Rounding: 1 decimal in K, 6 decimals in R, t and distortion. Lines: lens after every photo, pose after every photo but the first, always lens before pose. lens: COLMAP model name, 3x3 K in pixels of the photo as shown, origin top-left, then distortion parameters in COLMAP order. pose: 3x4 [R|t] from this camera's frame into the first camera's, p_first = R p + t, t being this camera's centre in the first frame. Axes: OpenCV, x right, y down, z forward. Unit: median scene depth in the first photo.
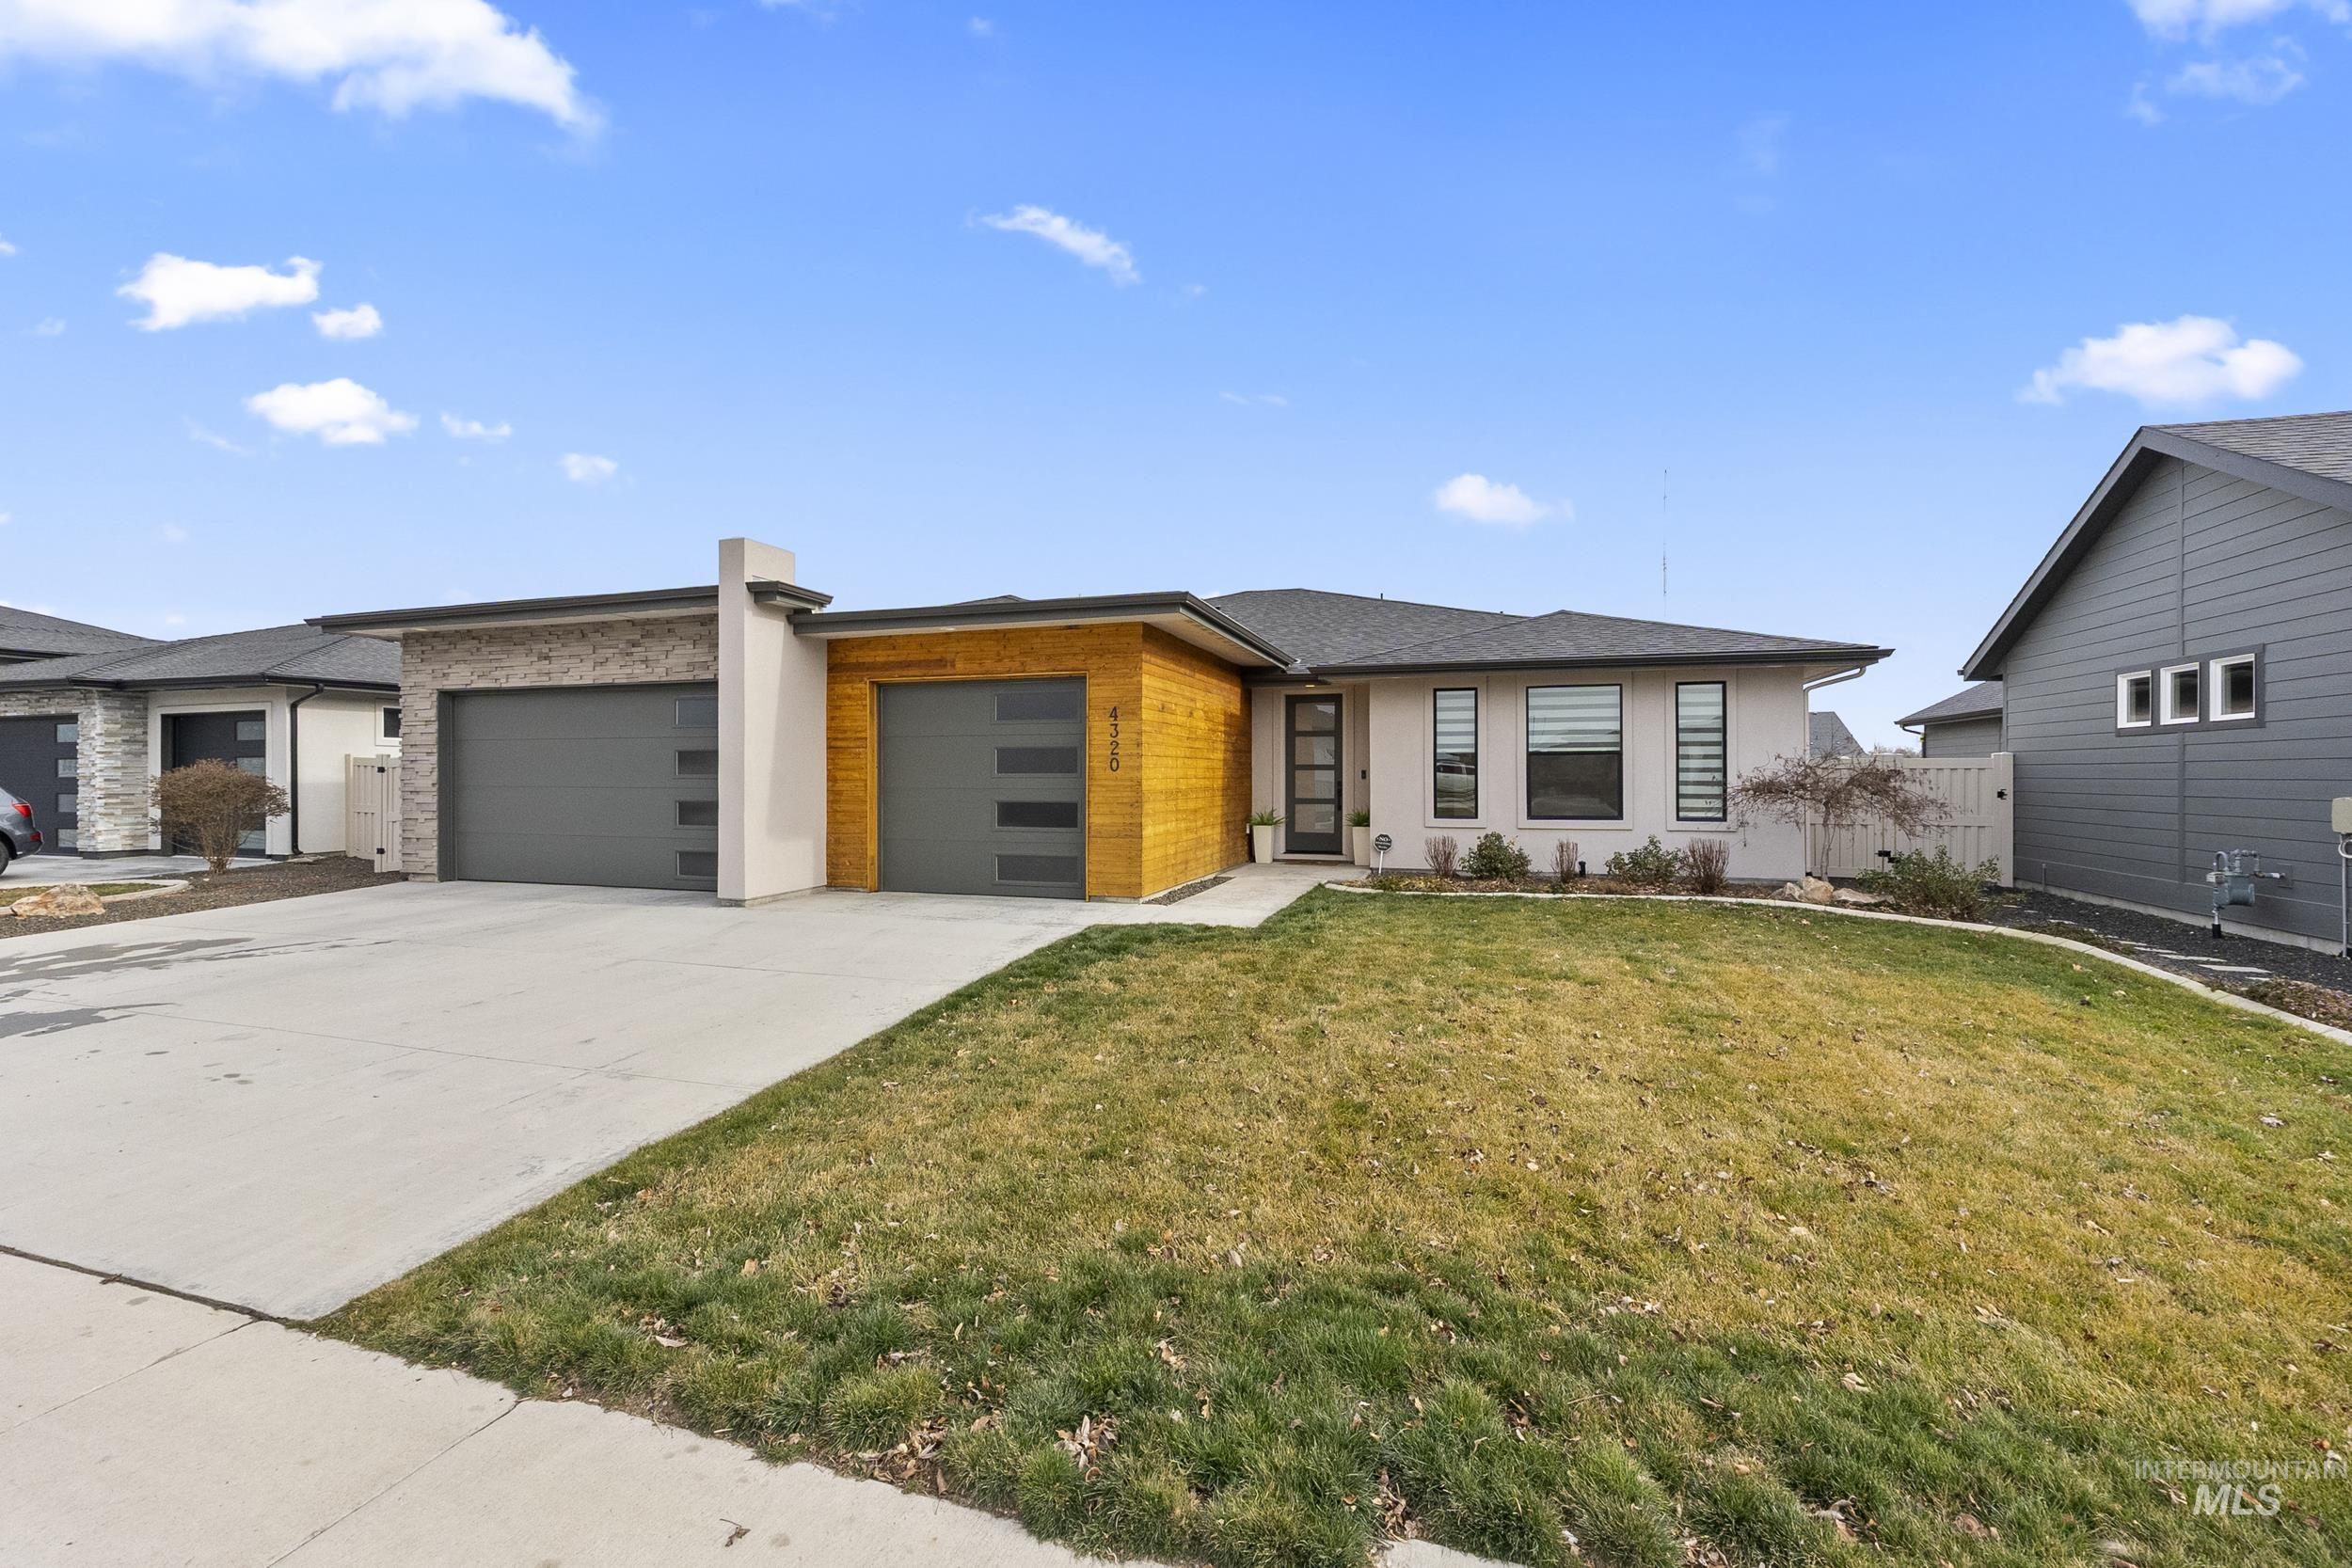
lens RADIAL K [[1017.0, 0, 1174.3], [0, 1017.0, 768.5], [0, 0, 1]] dist [-0.001054, -0.000709]
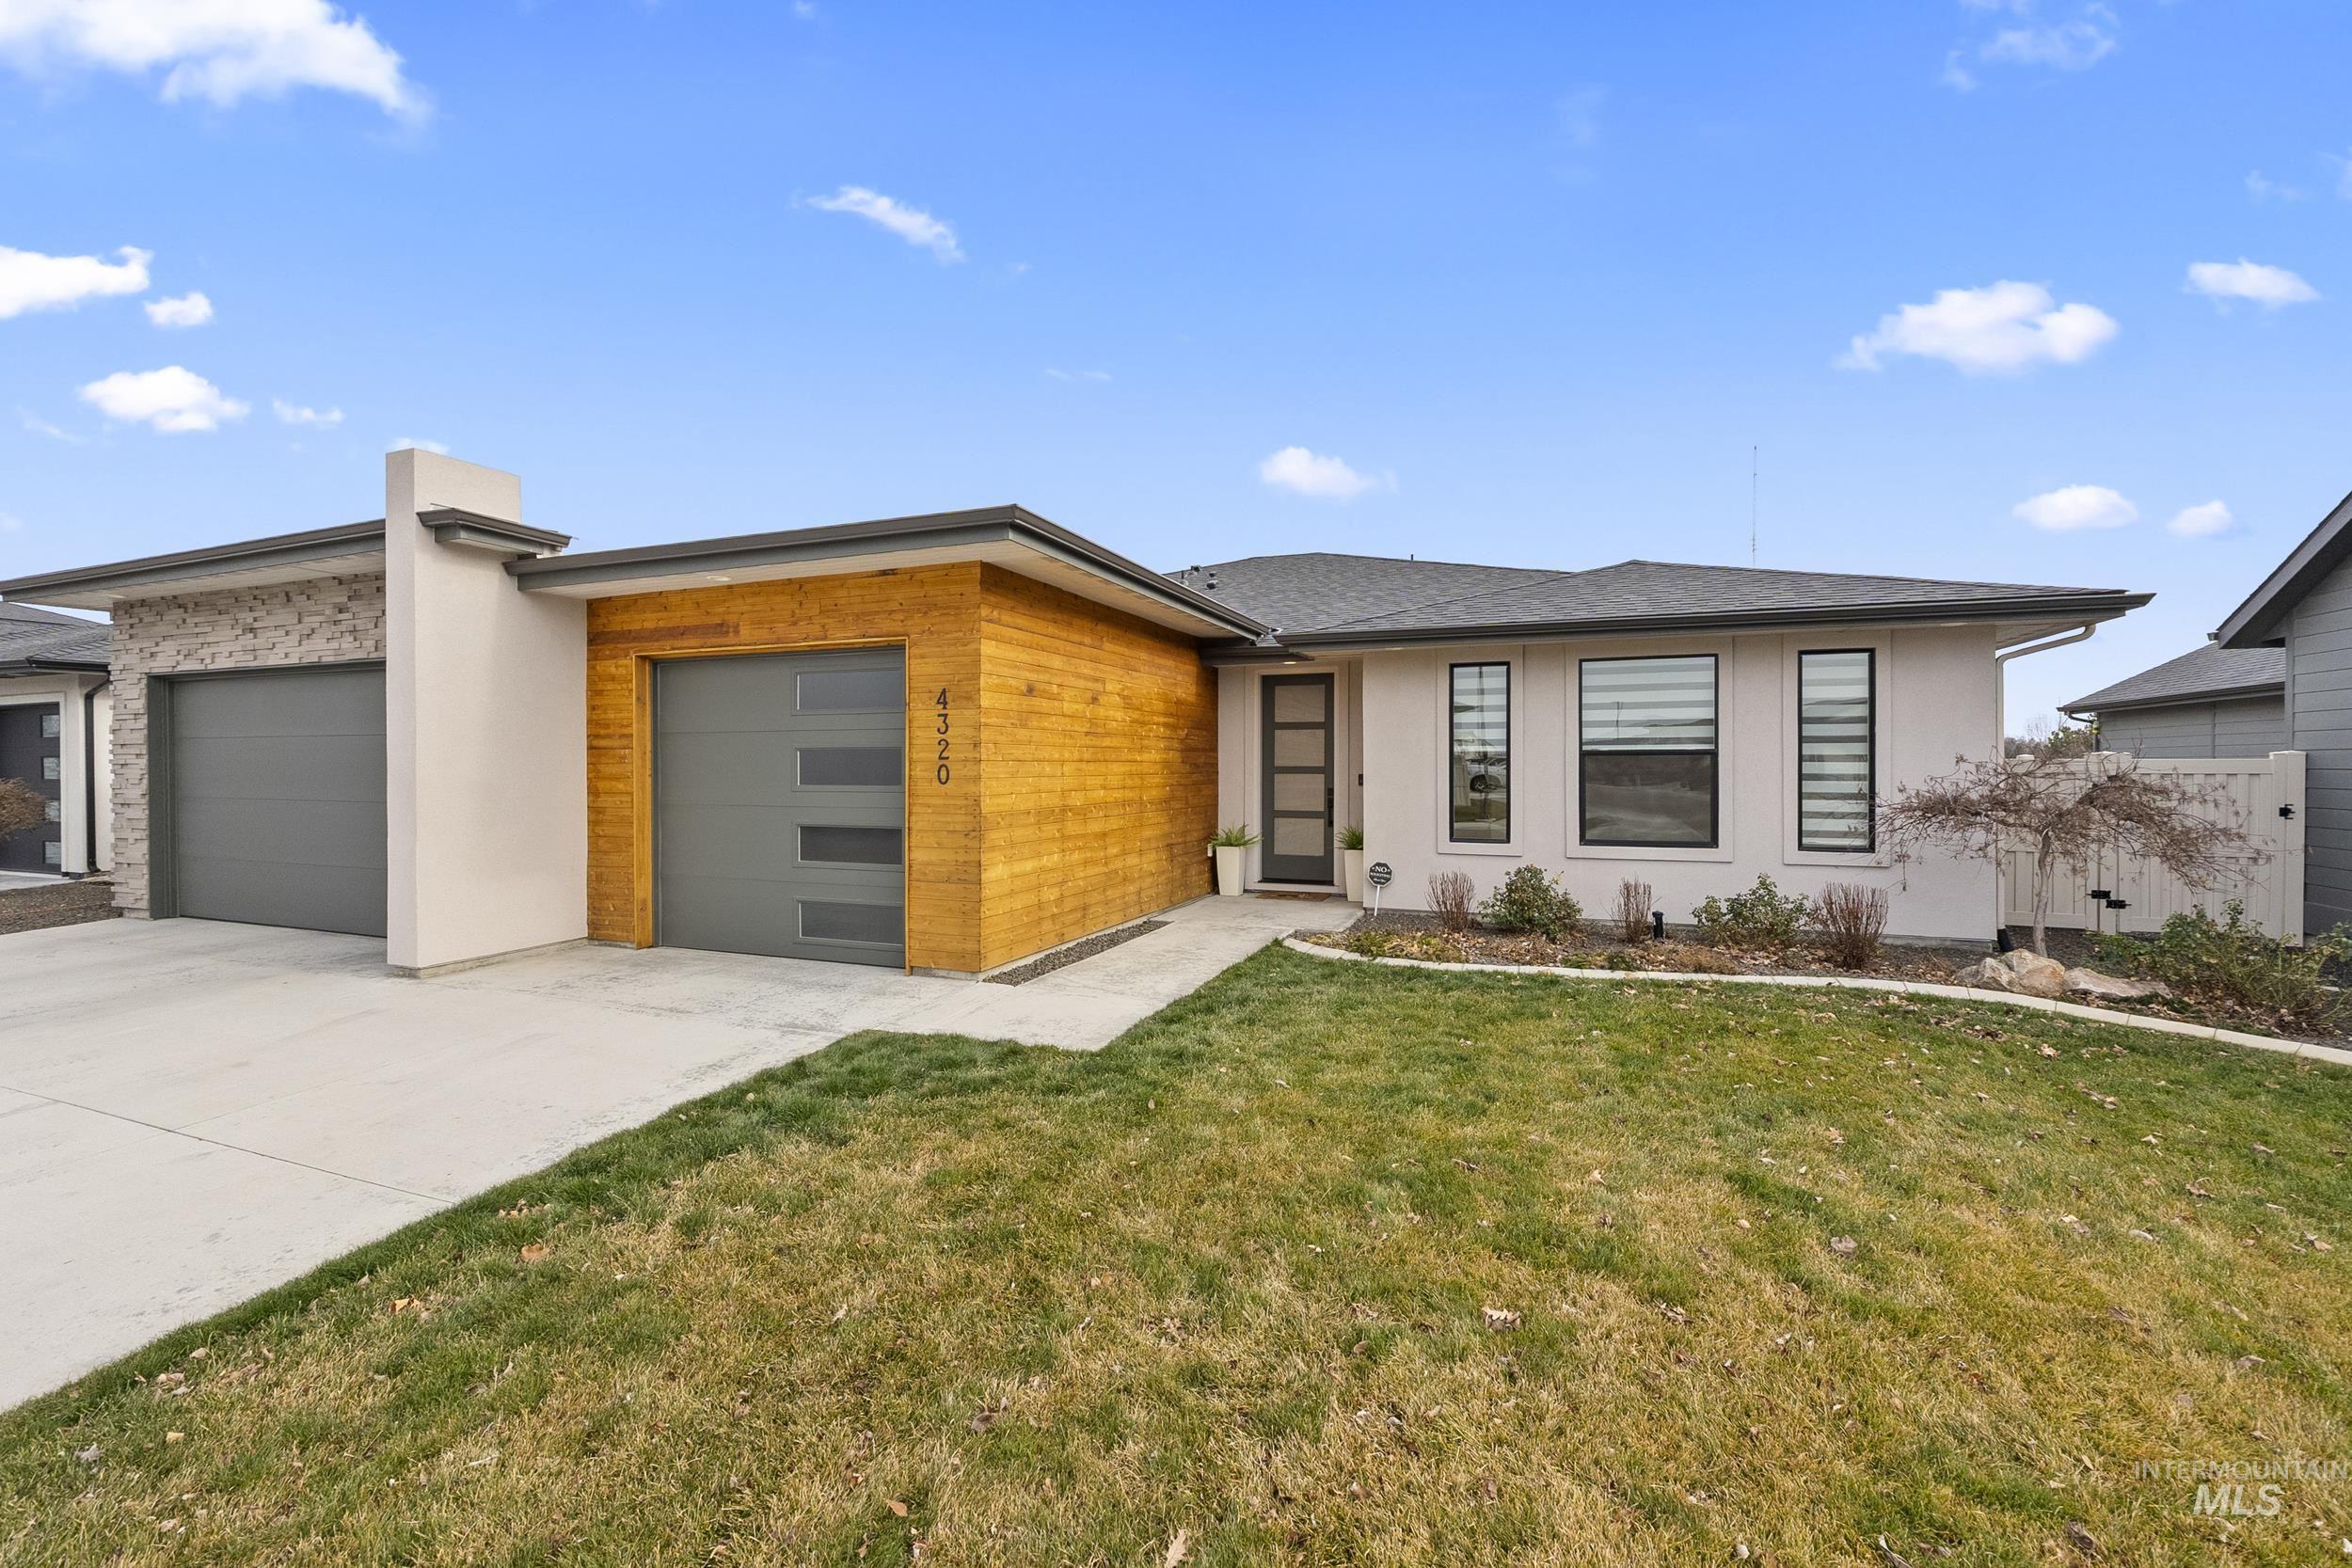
lens RADIAL K [[1017.0, 0, 1174.3], [0, 1017.0, 768.5], [0, 0, 1]] dist [-0.001054, -0.000709]
pose [[0.997655, -0.000178, -0.068448, 0.118545], [0.000818, 0.999956, 0.009325, -0.011616], [0.068444, -0.009359, 0.997611, 0.284142]]
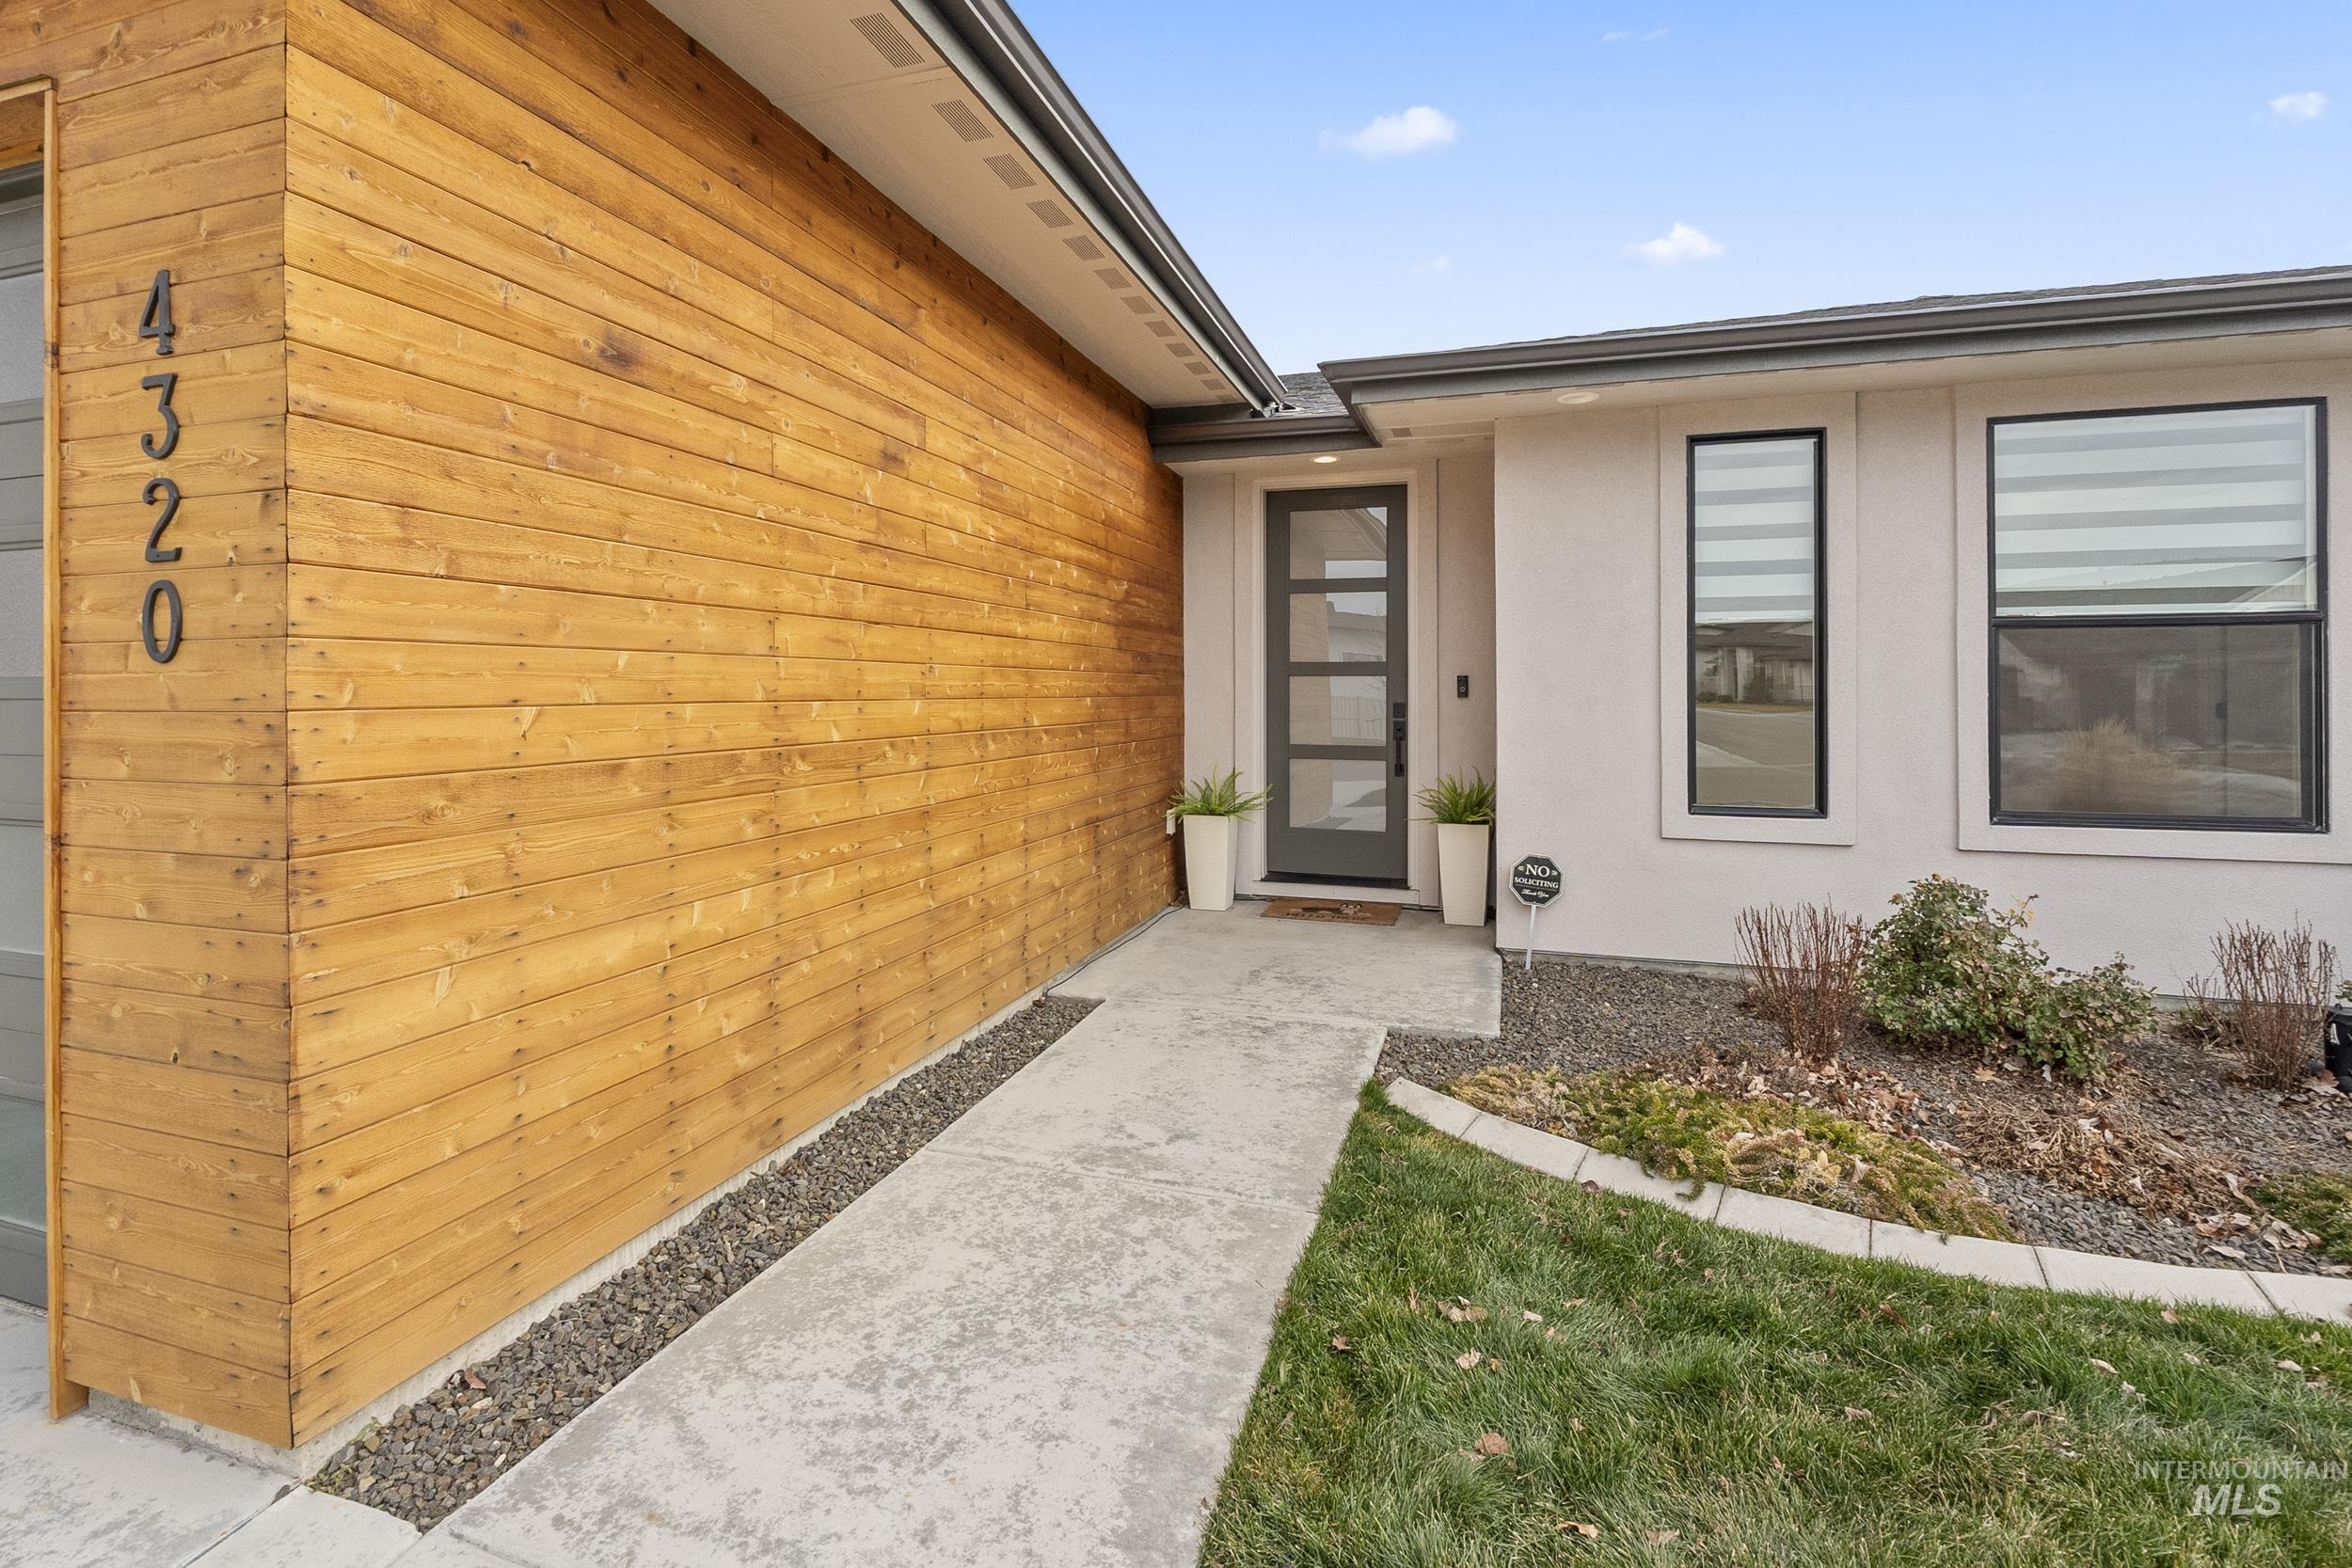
lens RADIAL K [[1088.3, 0, 1176.1], [0, 1088.3, 693.9], [0, 0, 1]] dist [-0.001612, -0.000198]
pose [[0.999996, -0.001901, 0.001952, 0.089316], [0.001881, 0.999947, 0.010137, 0.005382], [-0.001971, -0.010134, 0.999947, 0.694500]]
